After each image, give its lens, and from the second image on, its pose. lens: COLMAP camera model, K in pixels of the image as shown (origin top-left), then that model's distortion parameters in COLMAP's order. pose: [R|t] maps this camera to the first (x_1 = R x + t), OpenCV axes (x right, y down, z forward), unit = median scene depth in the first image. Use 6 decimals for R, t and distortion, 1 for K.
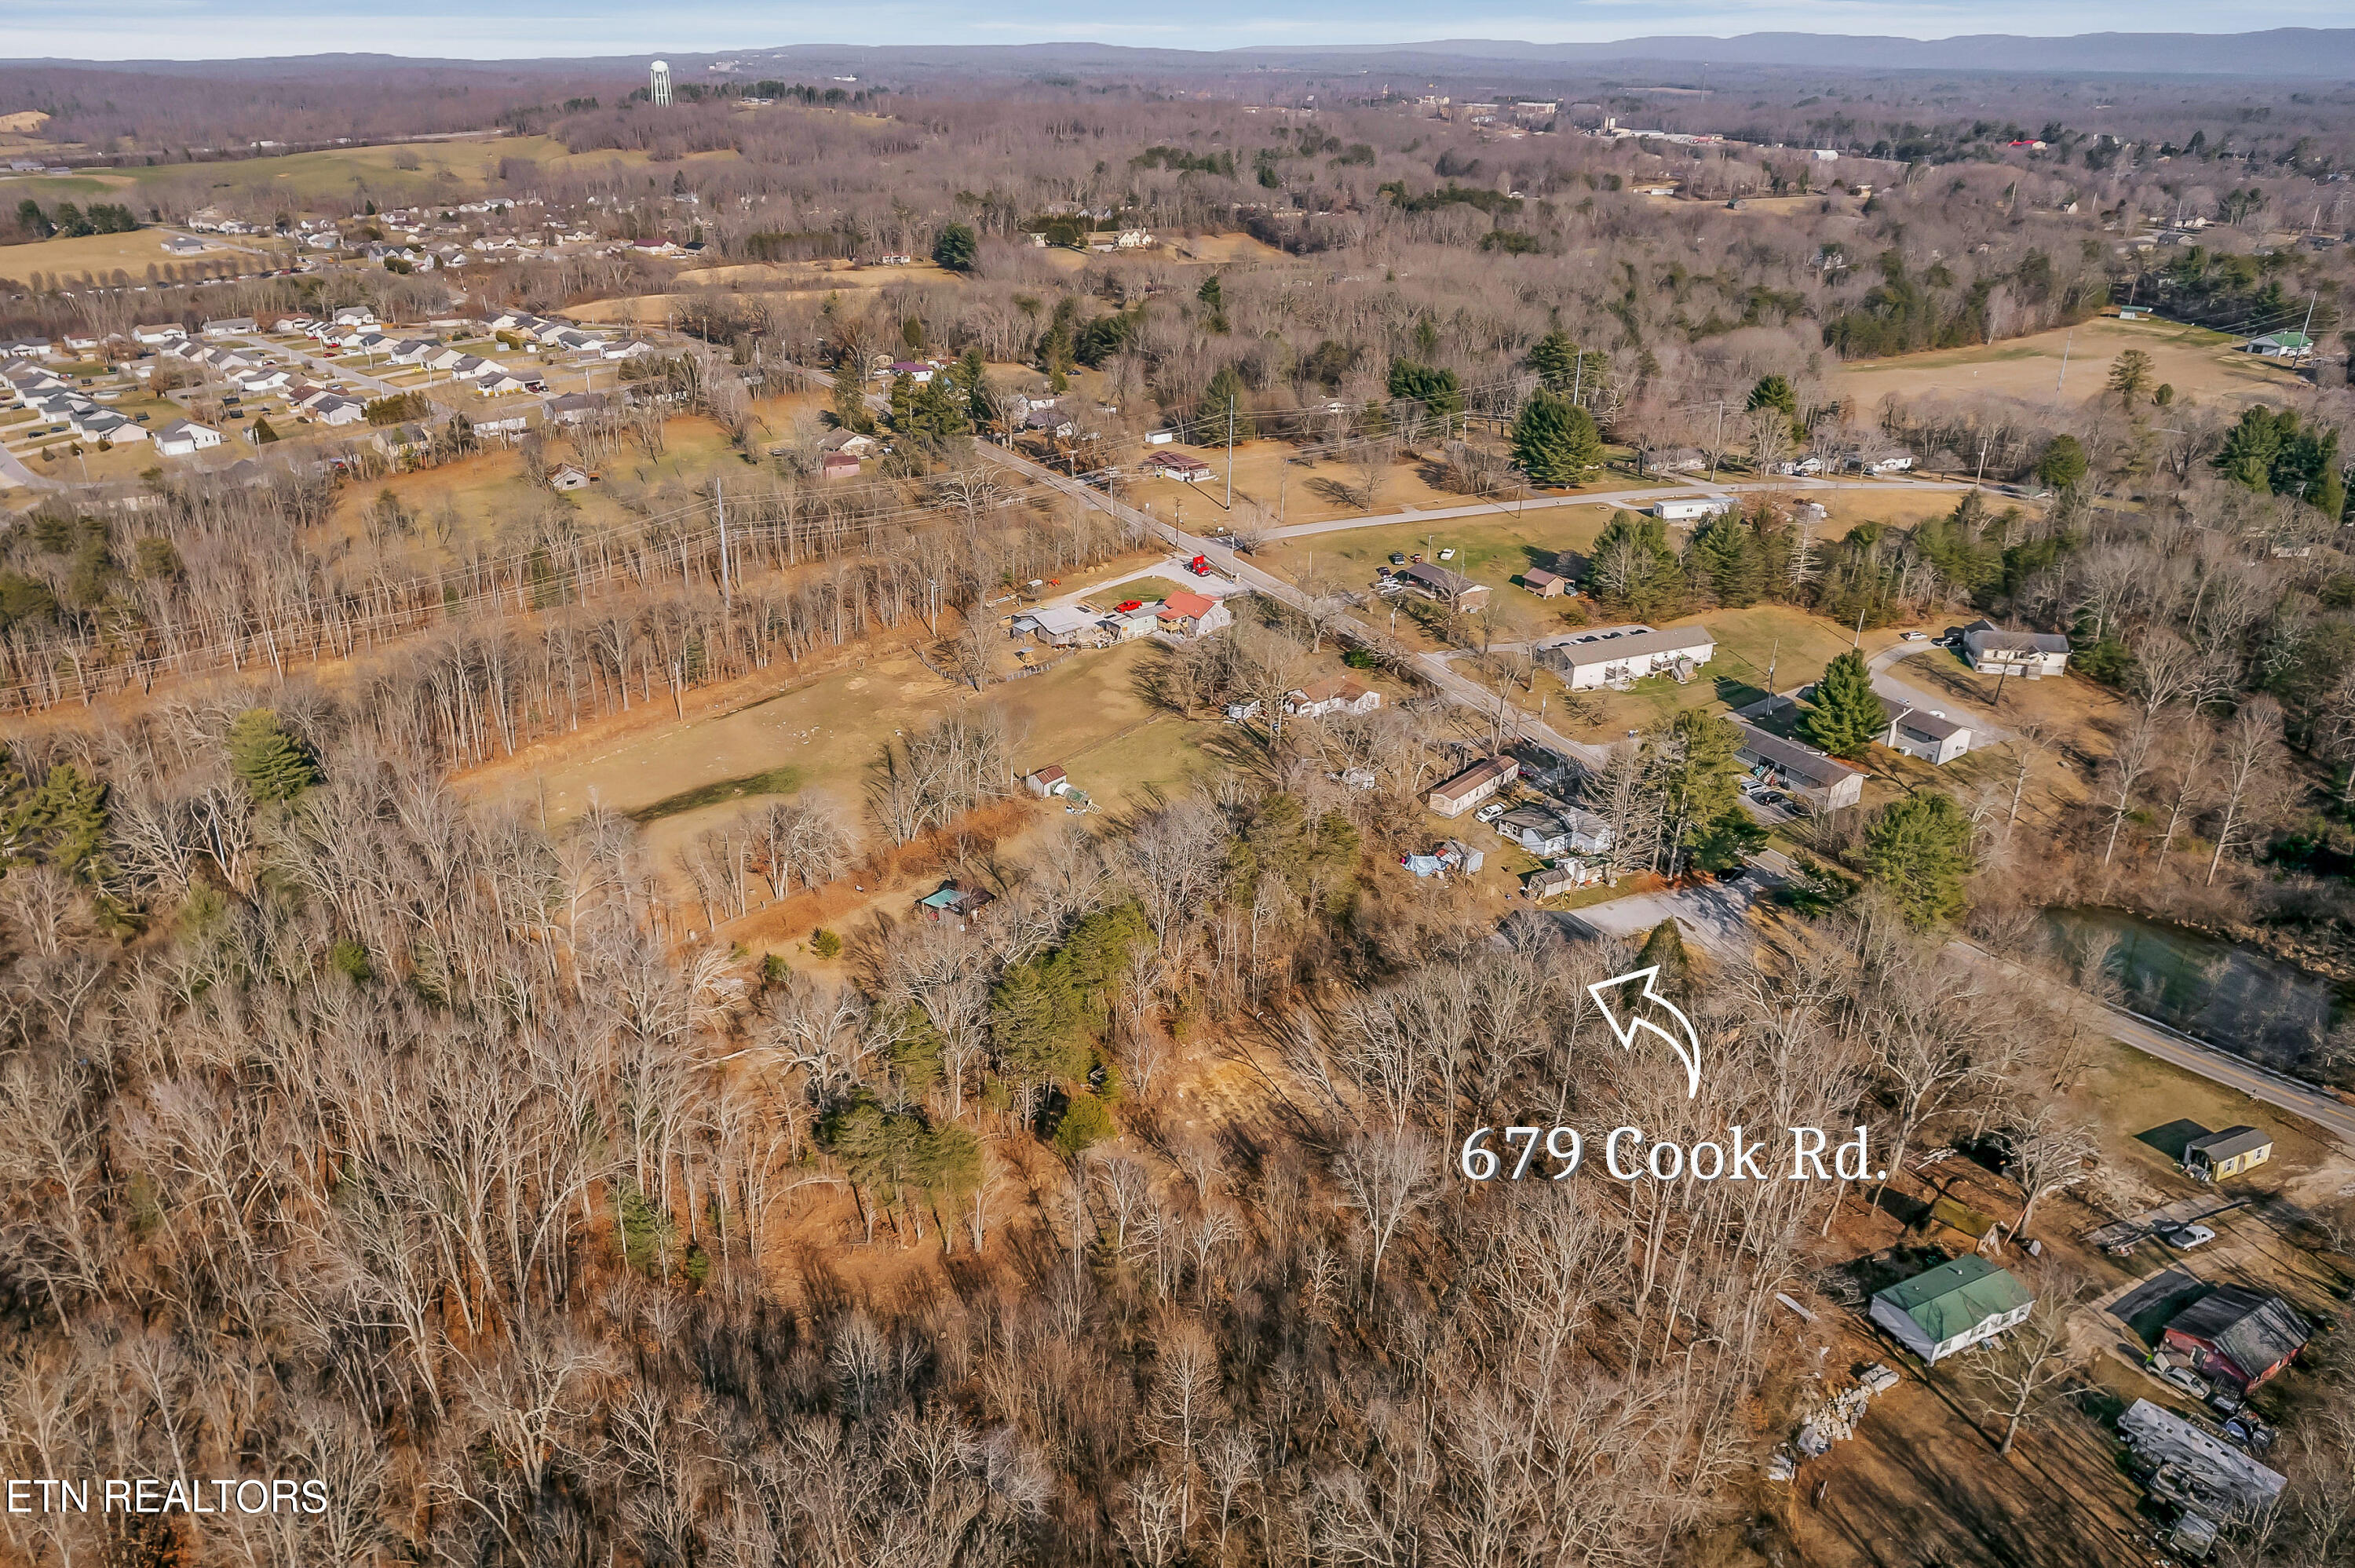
lens RADIAL K [[1561.5, 0, 1177.5], [0, 1561.5, 784.0], [0, 0, 1]] dist [-0.094302, 0.099525]
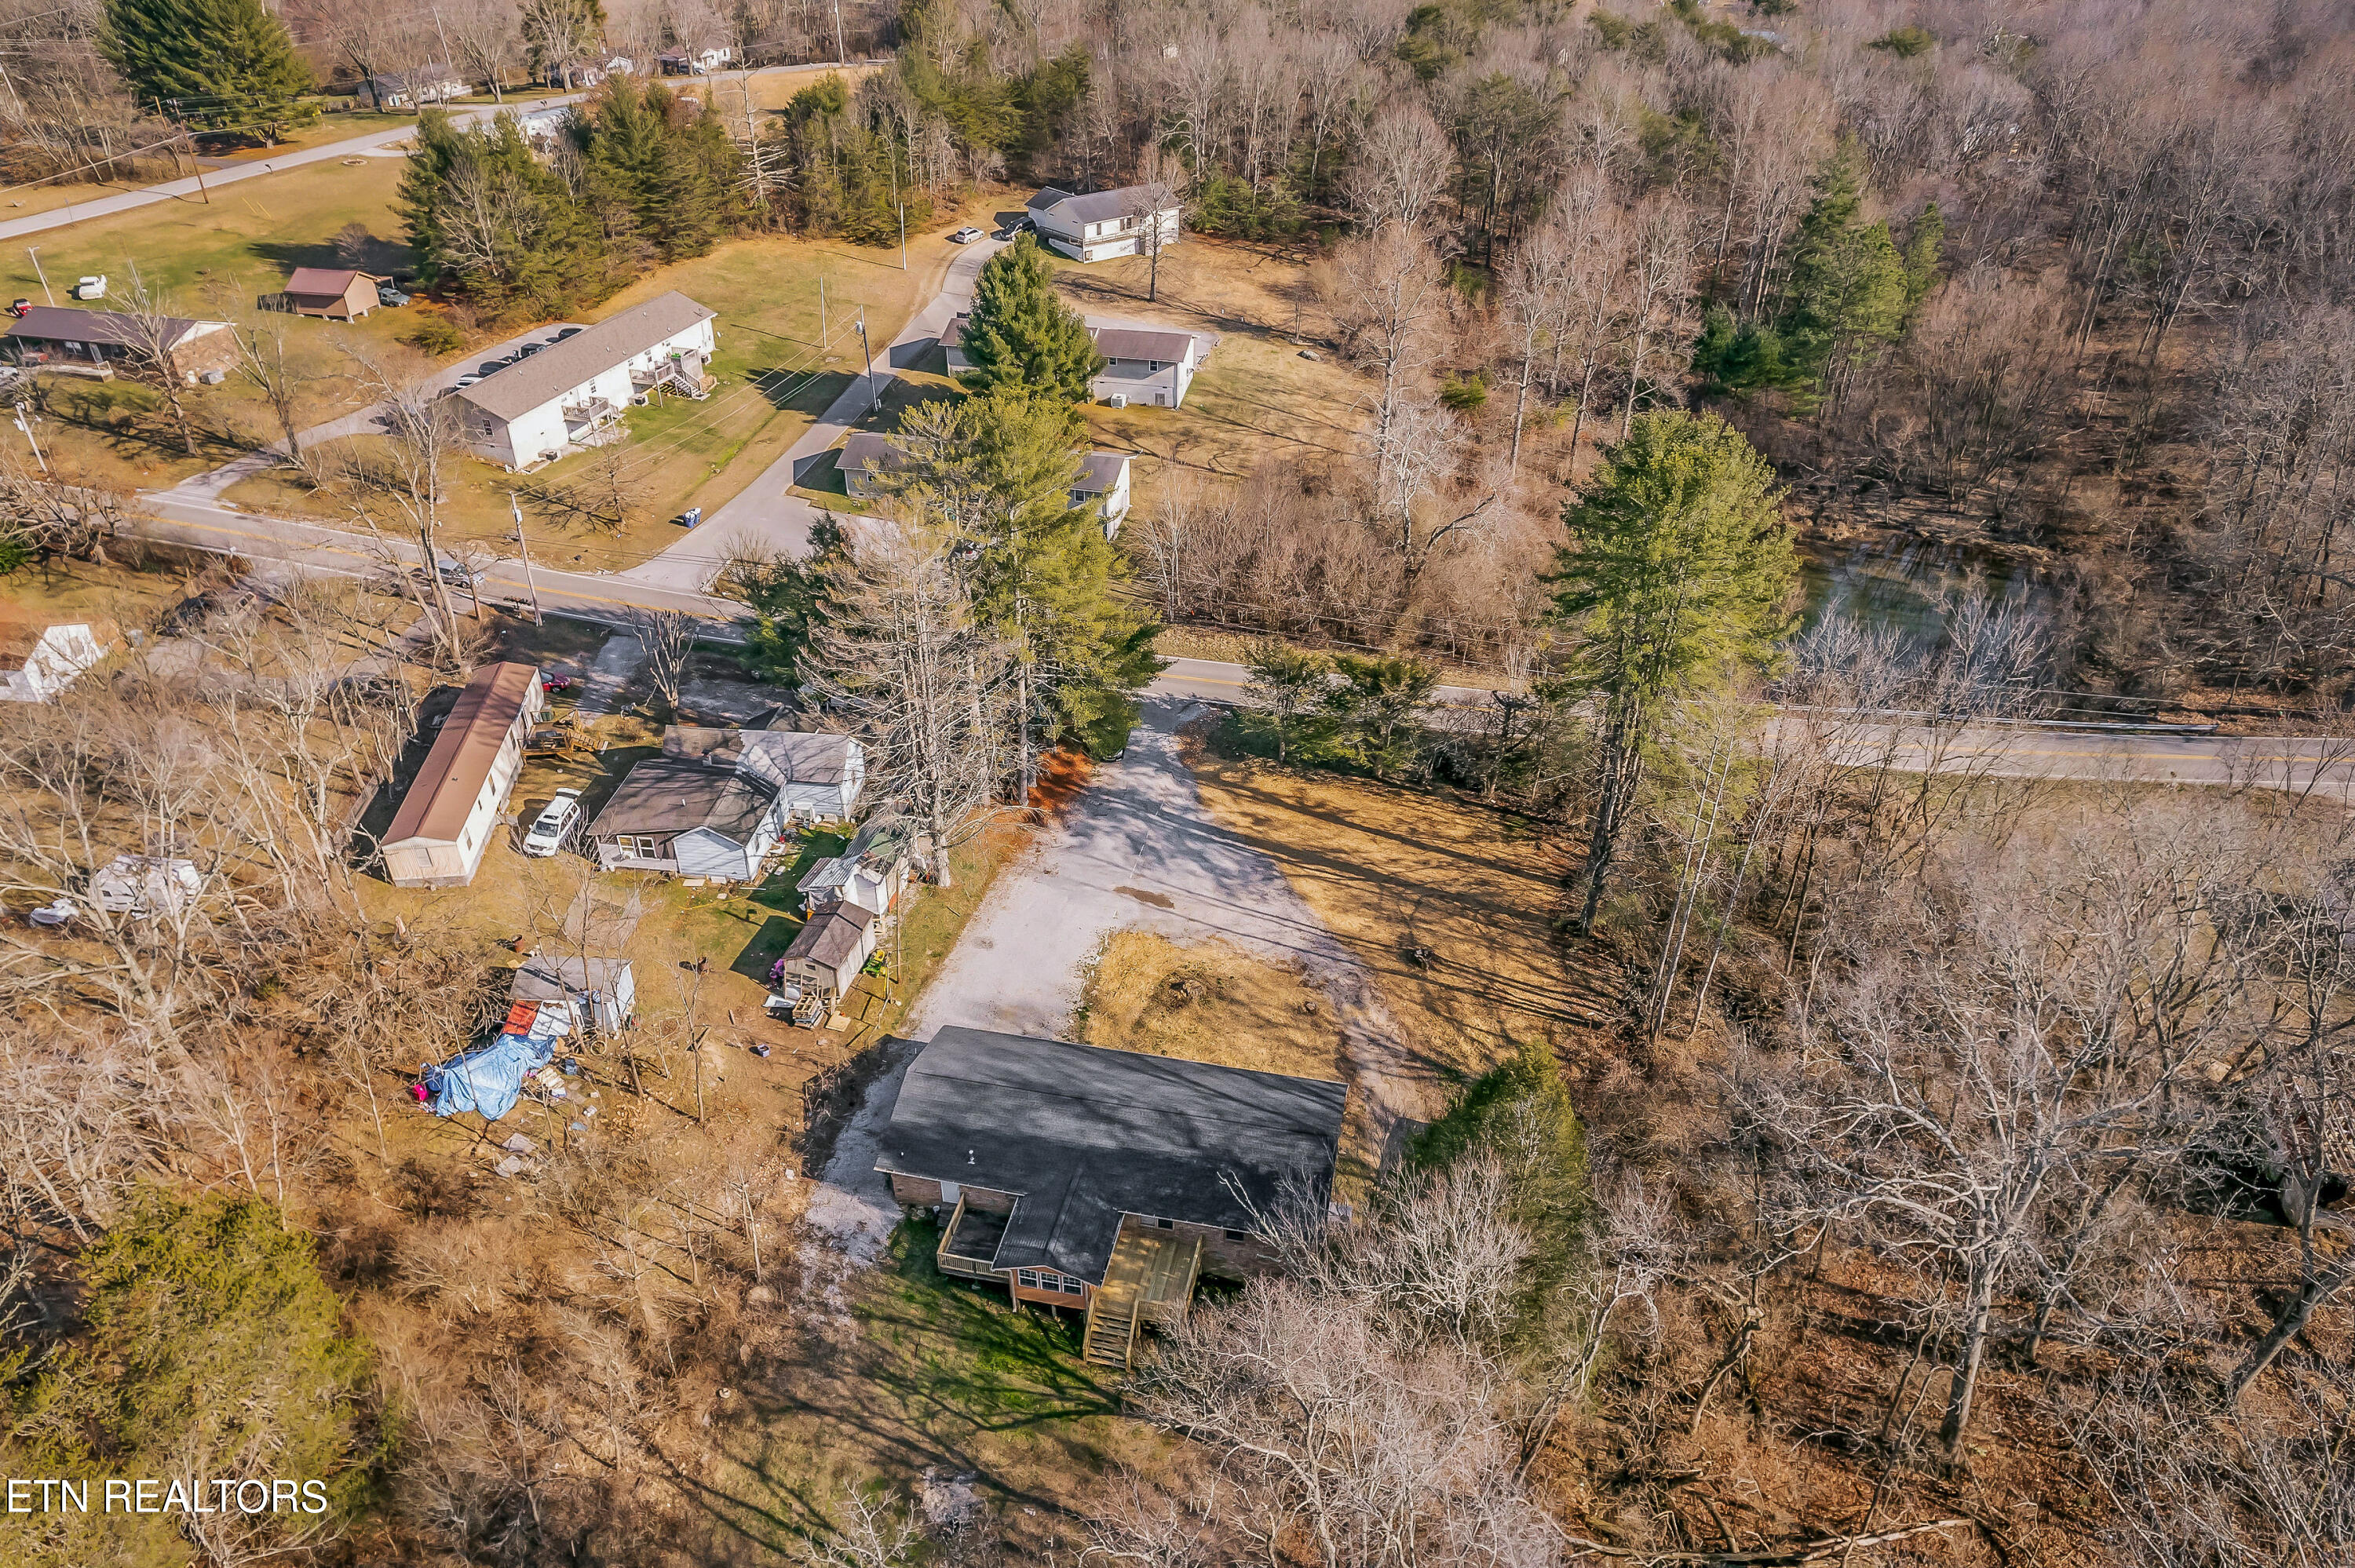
lens RADIAL K [[1561.5, 0, 1177.5], [0, 1561.5, 784.0], [0, 0, 1]] dist [-0.094302, 0.099525]
pose [[0.686560, -0.407767, 0.601964, 0.073568], [0.303437, 0.913075, 0.272433, -0.044088], [-0.660728, -0.004383, 0.750613, 0.556313]]
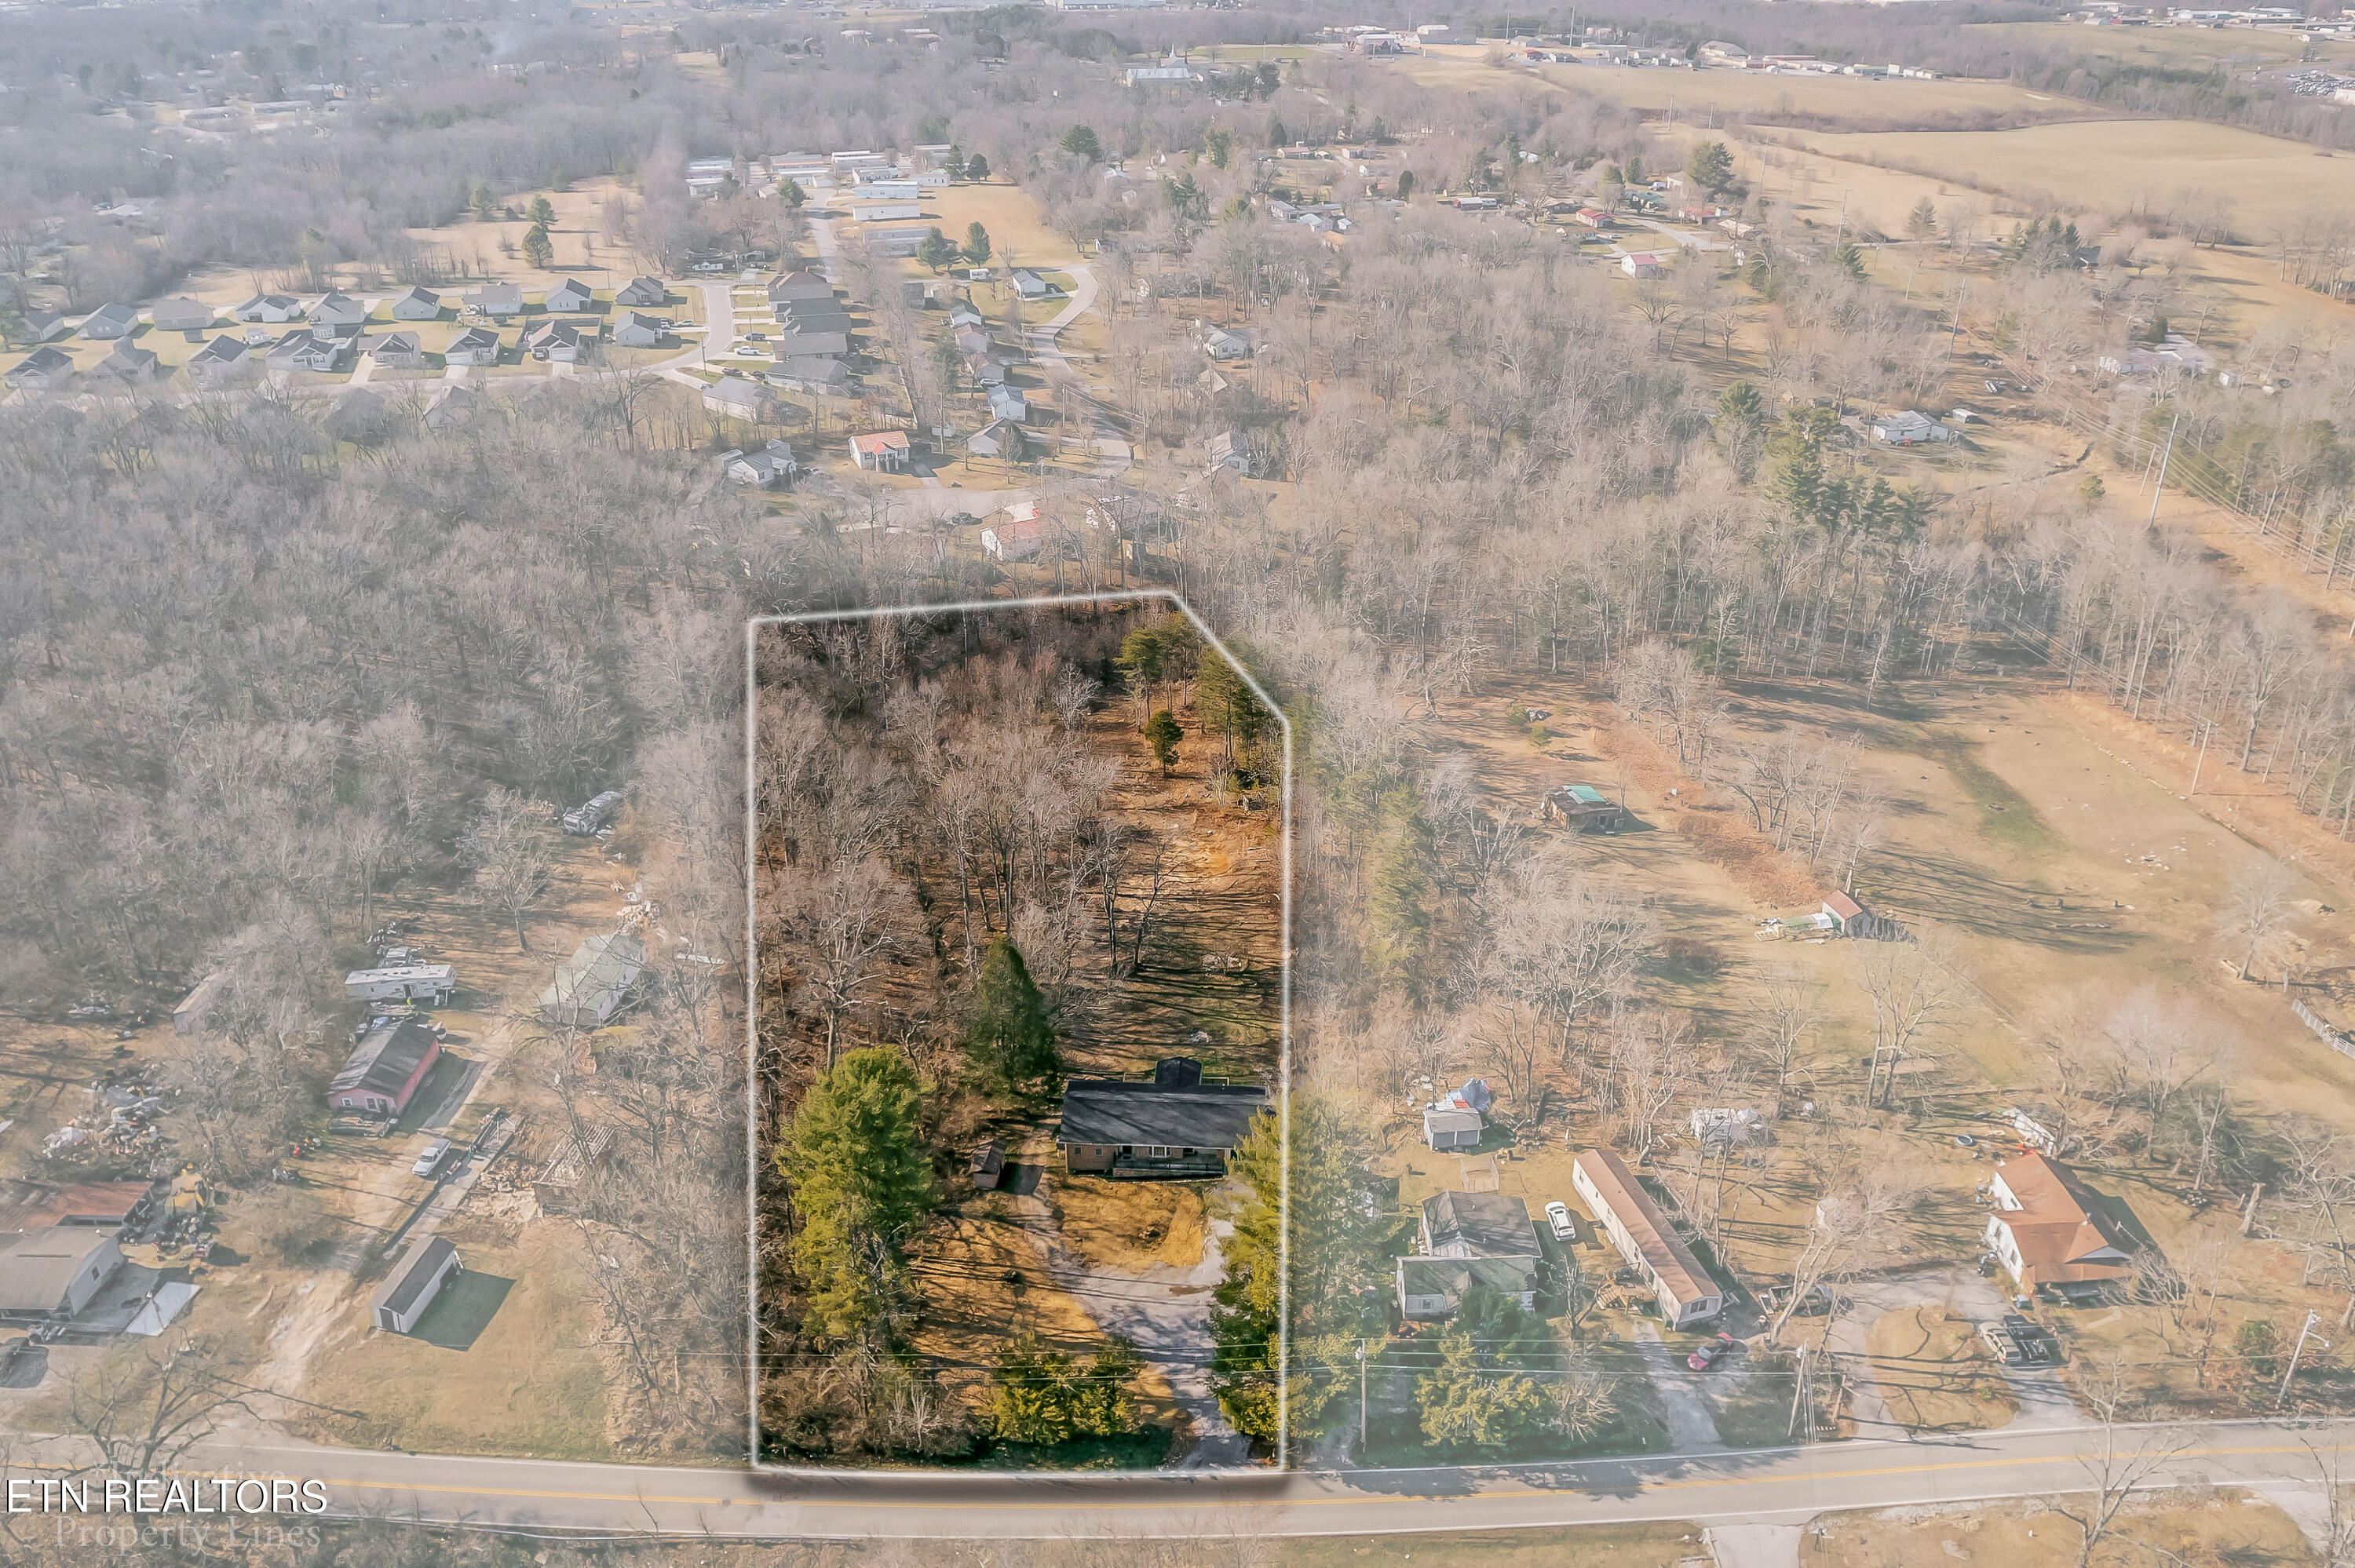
lens RADIAL K [[1561.5, 0, 1177.5], [0, 1561.5, 784.0], [0, 0, 1]] dist [-0.094302, 0.099525]
pose [[-0.568536, 0.399509, -0.719137, 0.595319], [-0.329415, 0.690463, 0.644009, -0.398233], [0.753825, 0.603037, -0.260949, 0.860532]]
